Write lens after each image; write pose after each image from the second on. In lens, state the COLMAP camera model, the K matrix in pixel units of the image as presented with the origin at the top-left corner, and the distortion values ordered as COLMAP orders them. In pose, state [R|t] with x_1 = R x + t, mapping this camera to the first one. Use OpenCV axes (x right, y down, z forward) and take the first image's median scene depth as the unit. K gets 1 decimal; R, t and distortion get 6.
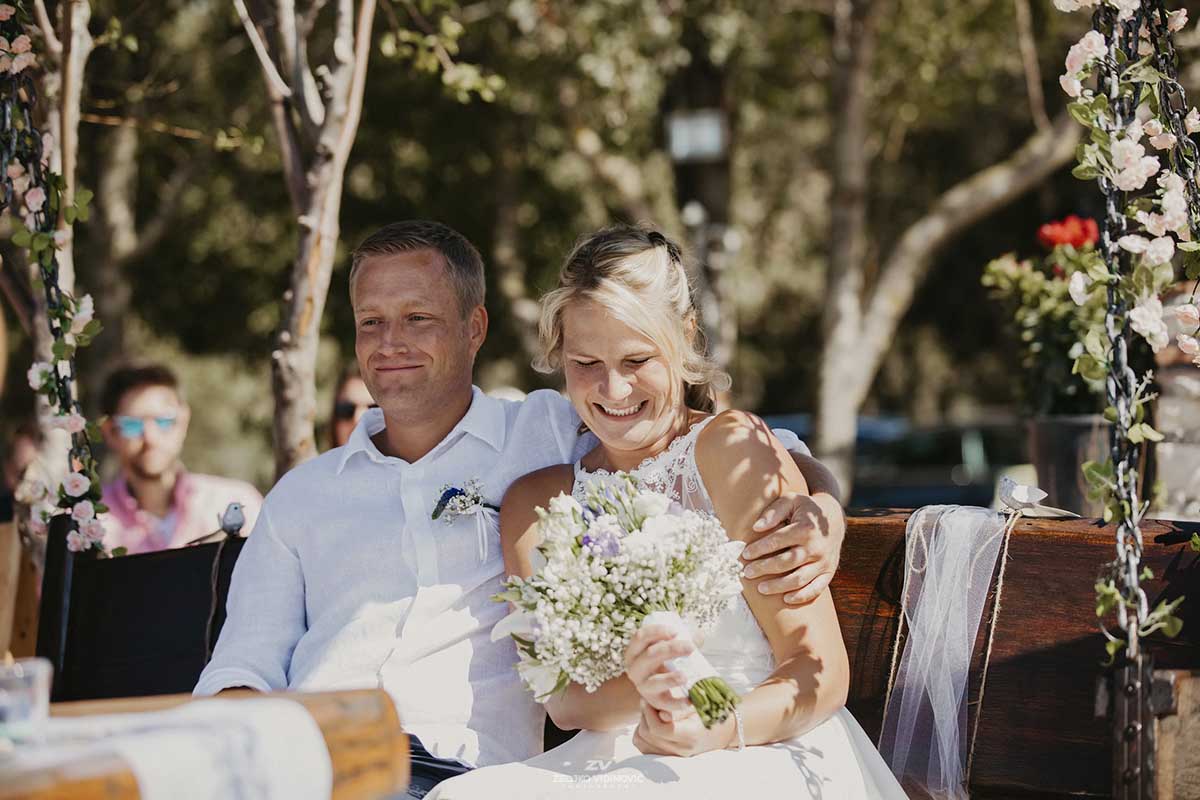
lens RADIAL K [[3512.3, 0, 615.3], [0, 3512.3, 494.3], [0, 0, 1]] dist [0.016230, 0.000000]
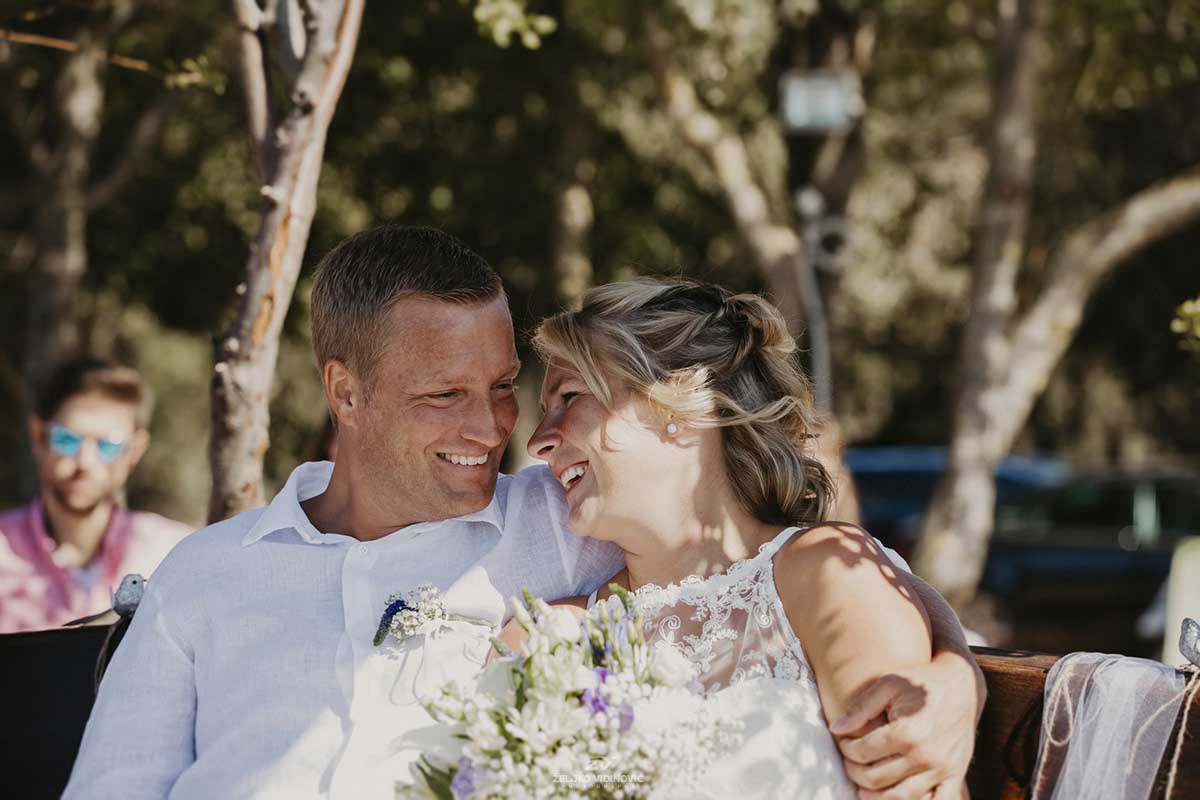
lens RADIAL K [[4236.8, 0, 604.6], [0, 4236.8, 402.2], [0, 0, 1]] dist [-0.037977, 0.000000]
pose [[0.997511, 0.065233, -0.026784, 0.010964], [-0.065894, 0.997524, -0.024582, -0.017981], [0.025114, 0.026286, 0.999339, 0.117616]]
